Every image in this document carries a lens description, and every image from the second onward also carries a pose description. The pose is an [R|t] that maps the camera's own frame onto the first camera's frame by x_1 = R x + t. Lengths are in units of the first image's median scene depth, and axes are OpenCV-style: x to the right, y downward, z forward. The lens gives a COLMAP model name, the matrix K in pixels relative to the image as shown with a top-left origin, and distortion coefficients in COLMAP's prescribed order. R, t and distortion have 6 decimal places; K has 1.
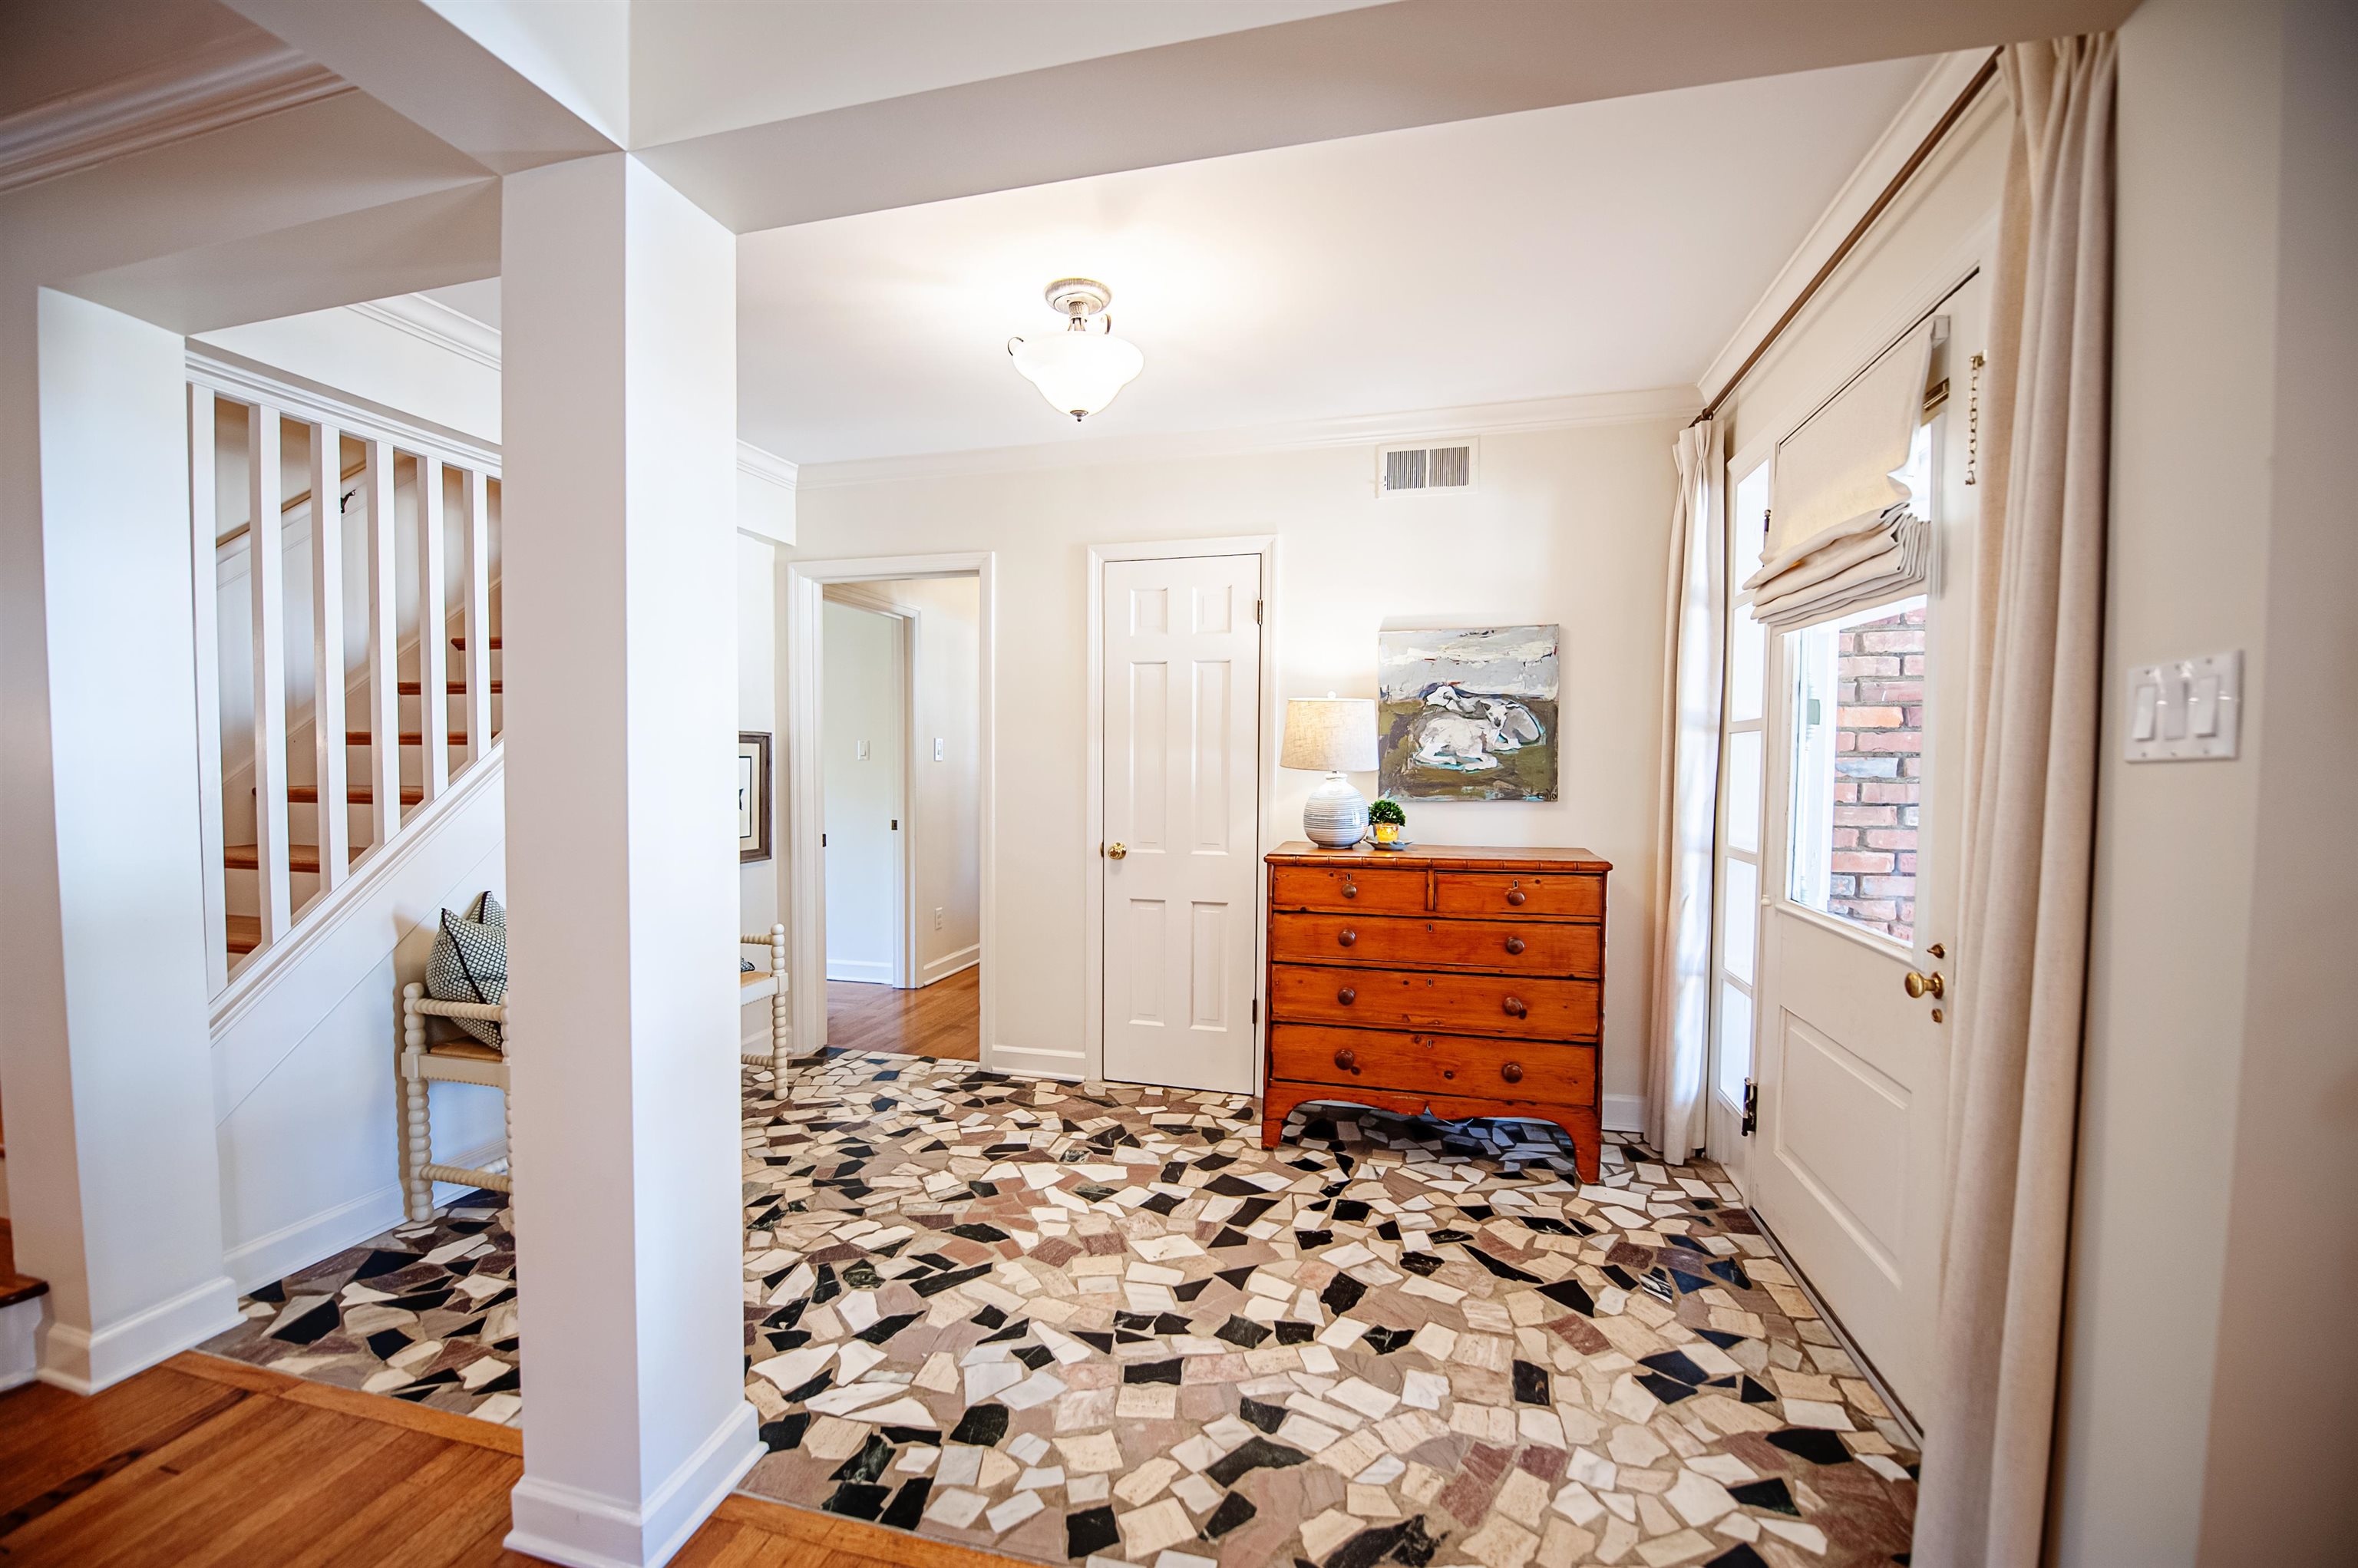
lens RADIAL K [[935.8, 0, 1179.8], [0, 935.8, 792.8], [0, 0, 1]] dist [-0.022675, -0.000571]
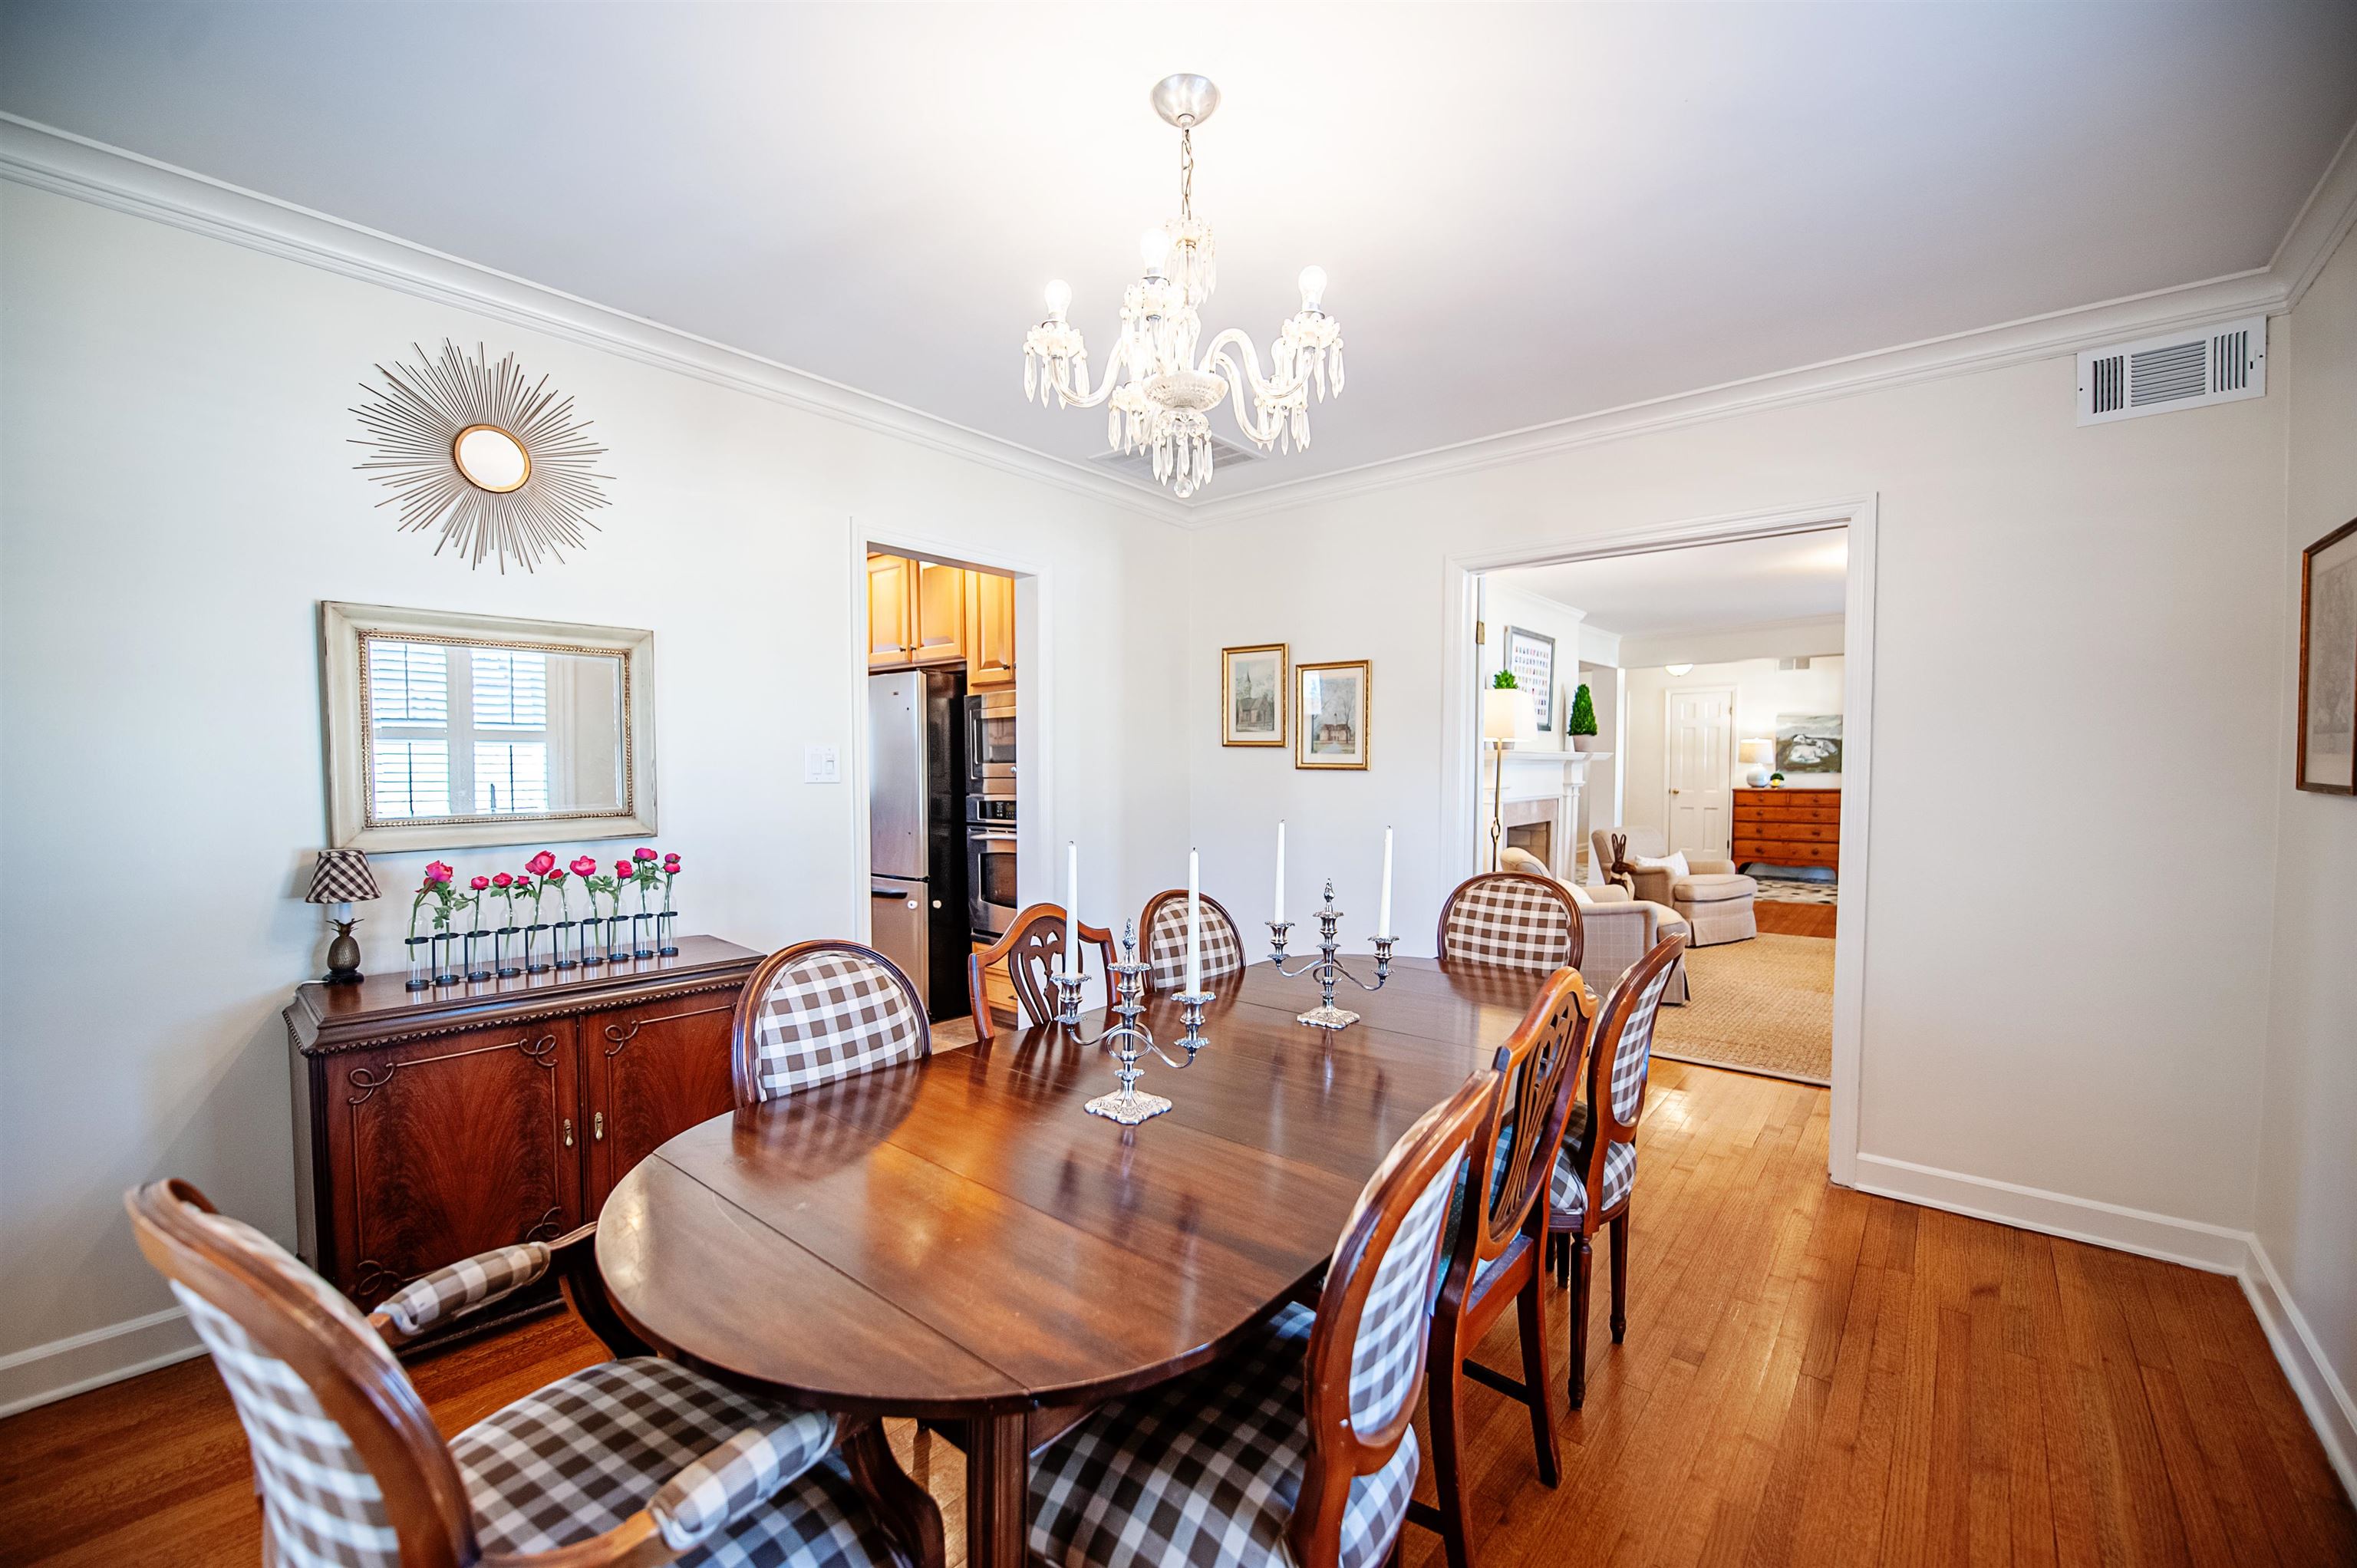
lens RADIAL K [[935.4, 0, 1172.0], [0, 935.4, 790.8], [0, 0, 1]] dist [-0.022675, -0.000571]
pose [[0.896158, 0.006278, -0.443691, -0.217048], [-0.007152, 0.999974, -0.000296, 0.084185], [0.443678, 0.003438, 0.896180, -2.674150]]
